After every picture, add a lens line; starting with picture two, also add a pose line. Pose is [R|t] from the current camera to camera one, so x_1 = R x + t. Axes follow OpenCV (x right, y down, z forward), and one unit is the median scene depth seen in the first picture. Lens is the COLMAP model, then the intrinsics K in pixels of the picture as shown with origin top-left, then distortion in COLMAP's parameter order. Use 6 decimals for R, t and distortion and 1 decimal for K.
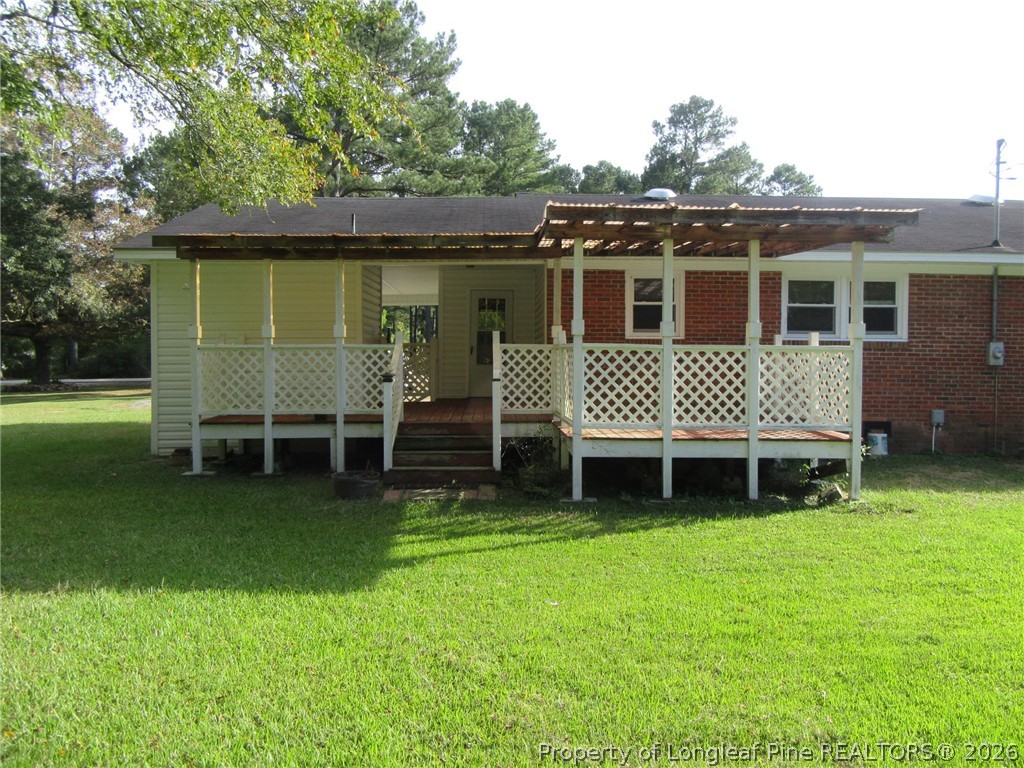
lens RADIAL K [[769.6, 0, 512.0], [0, 769.6, 384.0], [0, 0, 1]] dist [-0.004053, -0.001261]
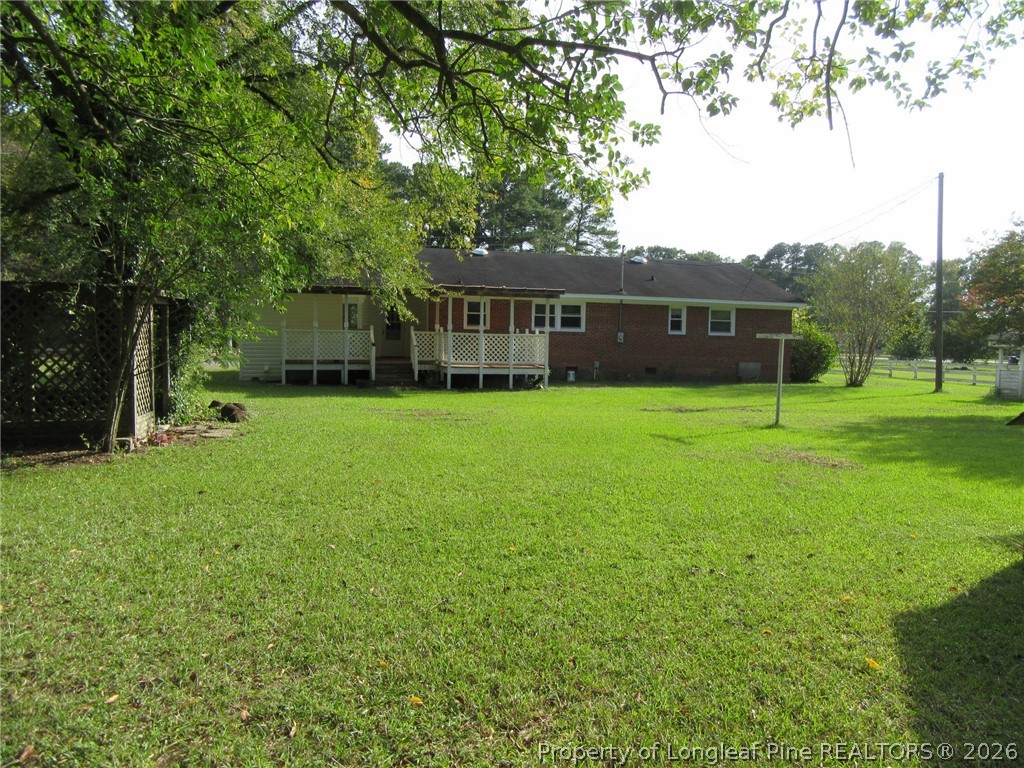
lens RADIAL K [[769.6, 0, 512.0], [0, 769.6, 384.0], [0, 0, 1]] dist [-0.004053, -0.001261]
pose [[0.973250, -0.000815, 0.229746, -0.272240], [-0.006503, 0.999495, 0.031096, 0.036657], [-0.229655, -0.031758, 0.972754, -1.435035]]
